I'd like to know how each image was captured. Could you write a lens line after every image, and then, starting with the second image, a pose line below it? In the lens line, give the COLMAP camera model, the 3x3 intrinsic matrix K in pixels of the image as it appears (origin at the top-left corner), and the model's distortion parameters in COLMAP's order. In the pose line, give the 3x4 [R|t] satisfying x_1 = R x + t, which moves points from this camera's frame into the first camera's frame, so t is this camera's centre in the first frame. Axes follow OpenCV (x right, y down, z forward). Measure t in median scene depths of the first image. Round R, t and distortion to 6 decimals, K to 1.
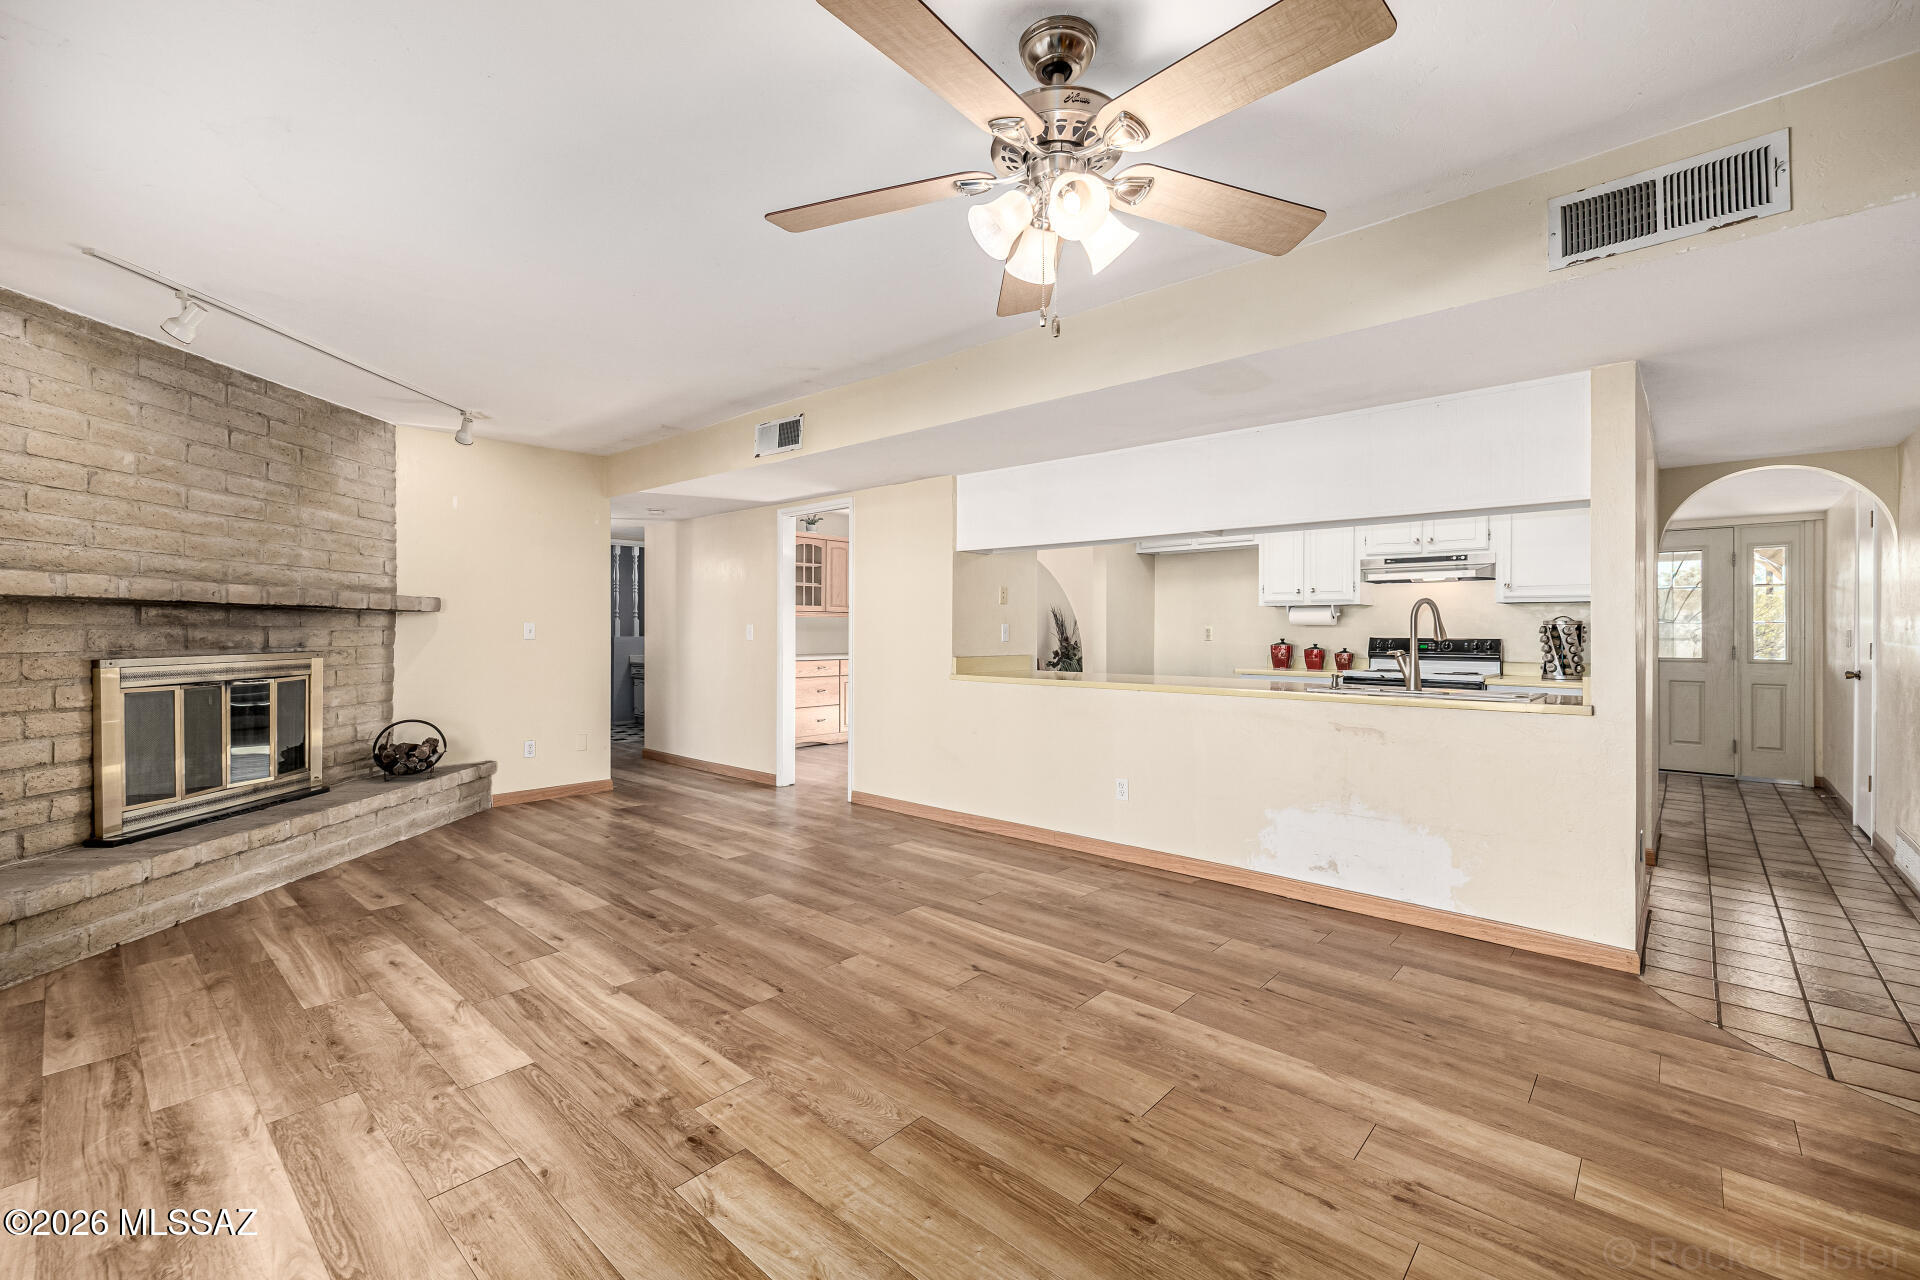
lens RADIAL K [[814.9, 0, 970.0], [0, 814.9, 628.0], [0, 0, 1]] dist [0.000581, -0.000077]
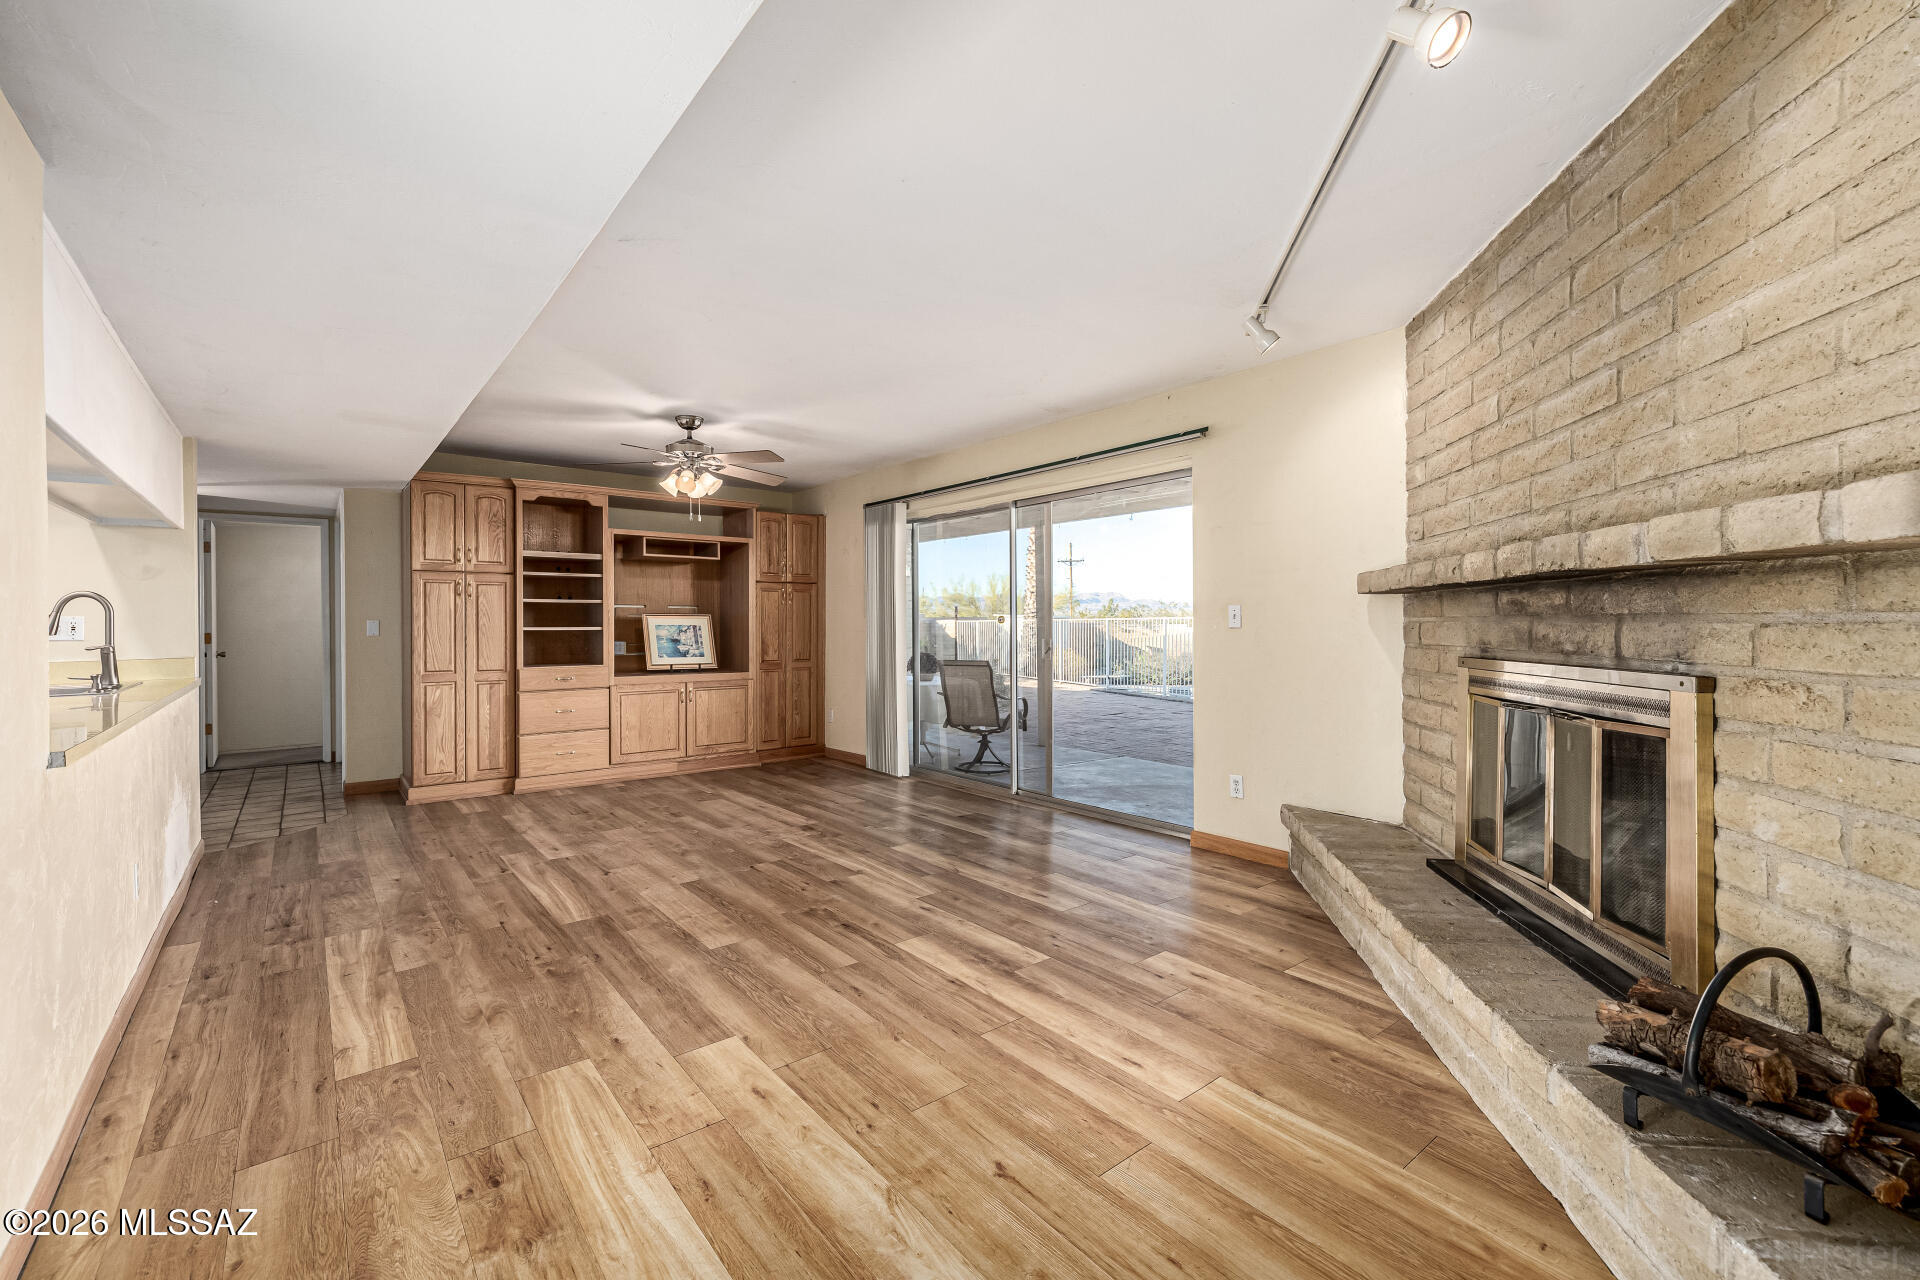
lens RADIAL K [[814.9, 0, 954.3], [0, 814.9, 622.8], [0, 0, 1]] dist [0.000581, -0.000077]
pose [[-0.984840, -0.001181, 0.173462, -0.622048], [-0.001693, 0.999995, -0.002802, 0.005391], [-0.173458, -0.003054, -0.984837, 1.752276]]
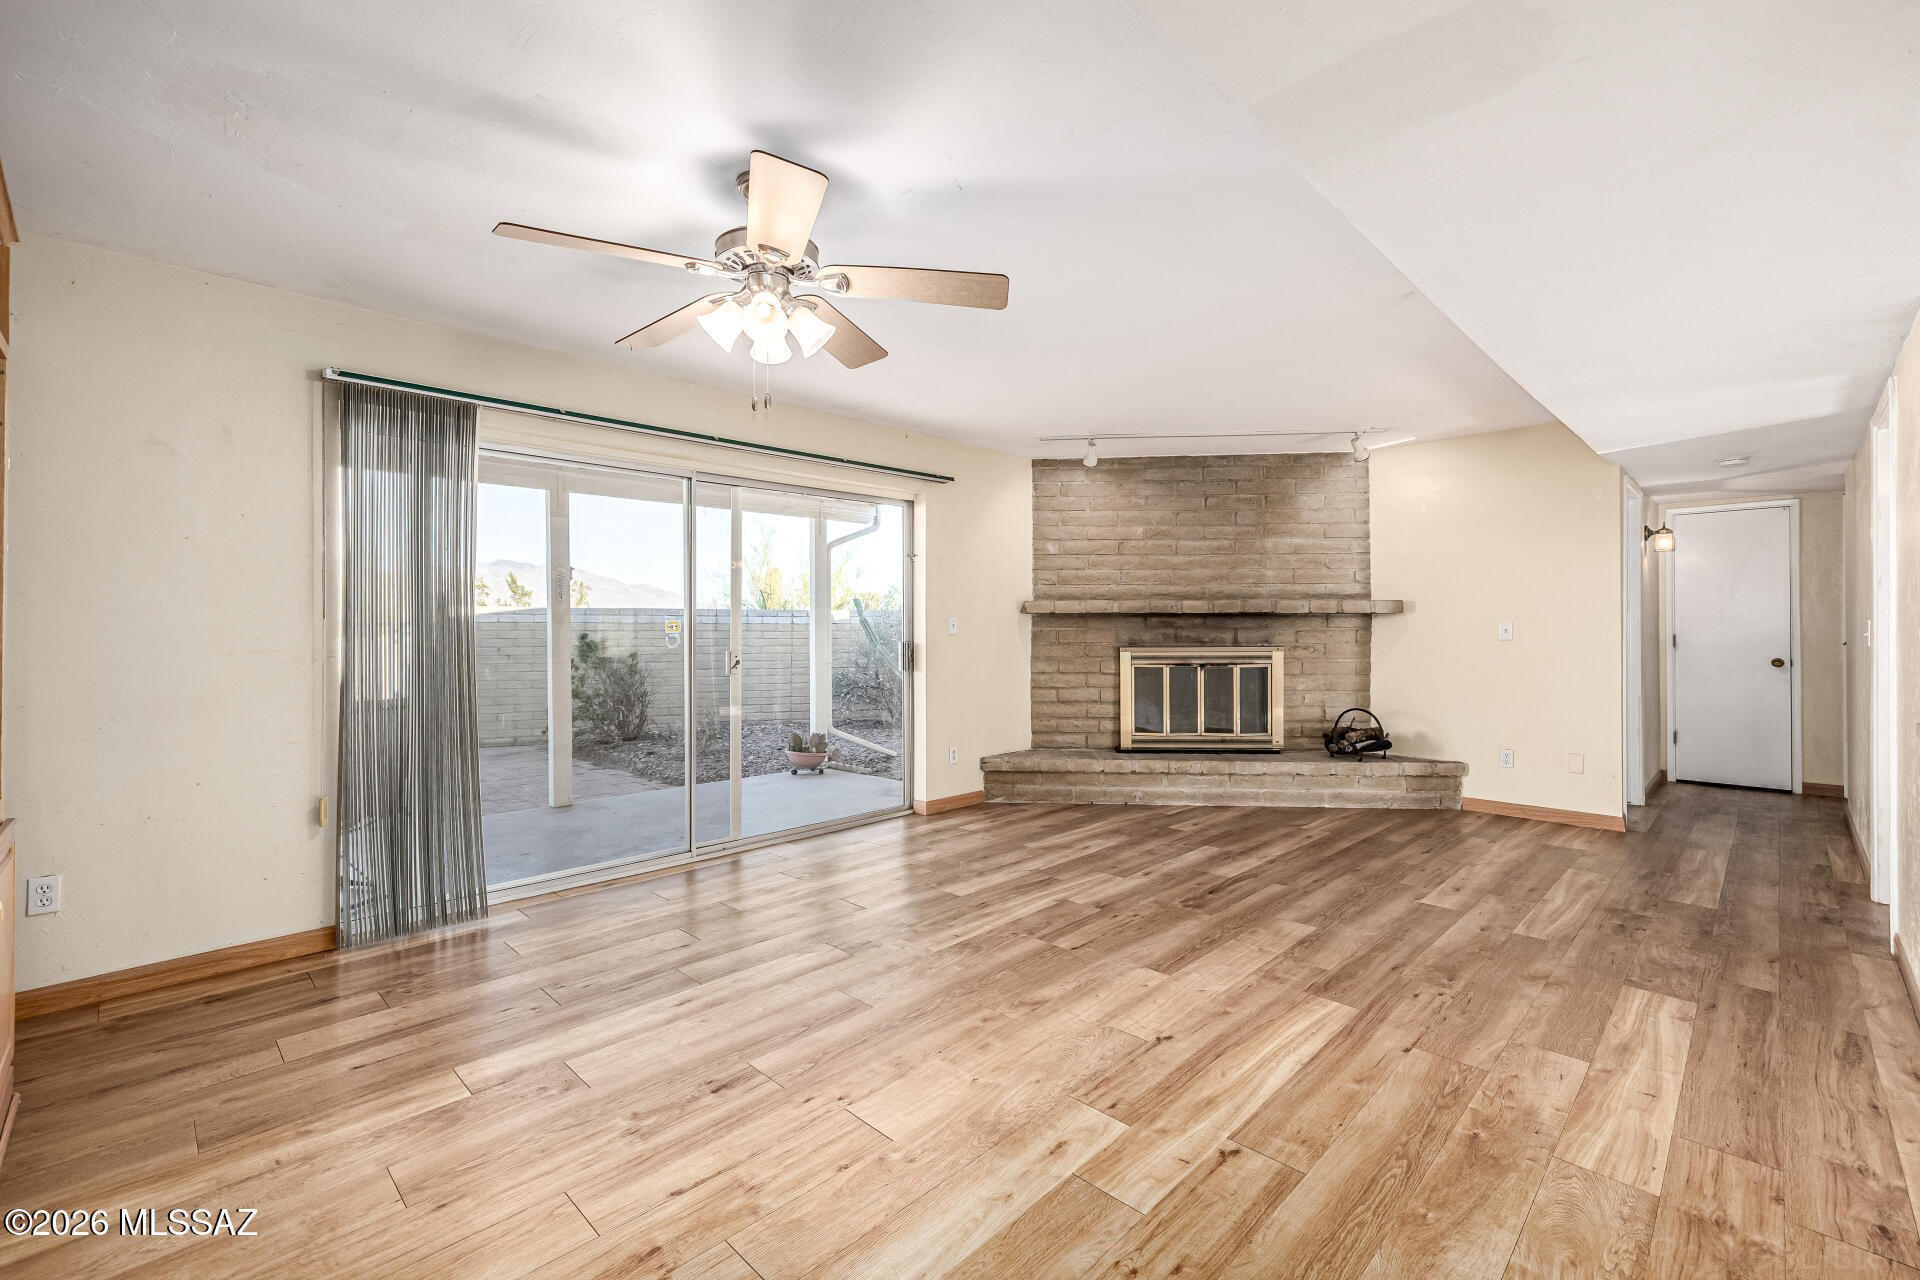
lens RADIAL K [[814.9, 0, 926.7], [0, 814.9, 626.2], [0, 0, 1]] dist [0.000581, -0.000077]
pose [[-0.082810, -0.007283, -0.996539, 0.669882], [0.005076, 0.999957, -0.007730, 0.004031], [0.996552, -0.005699, -0.082769, 0.654569]]
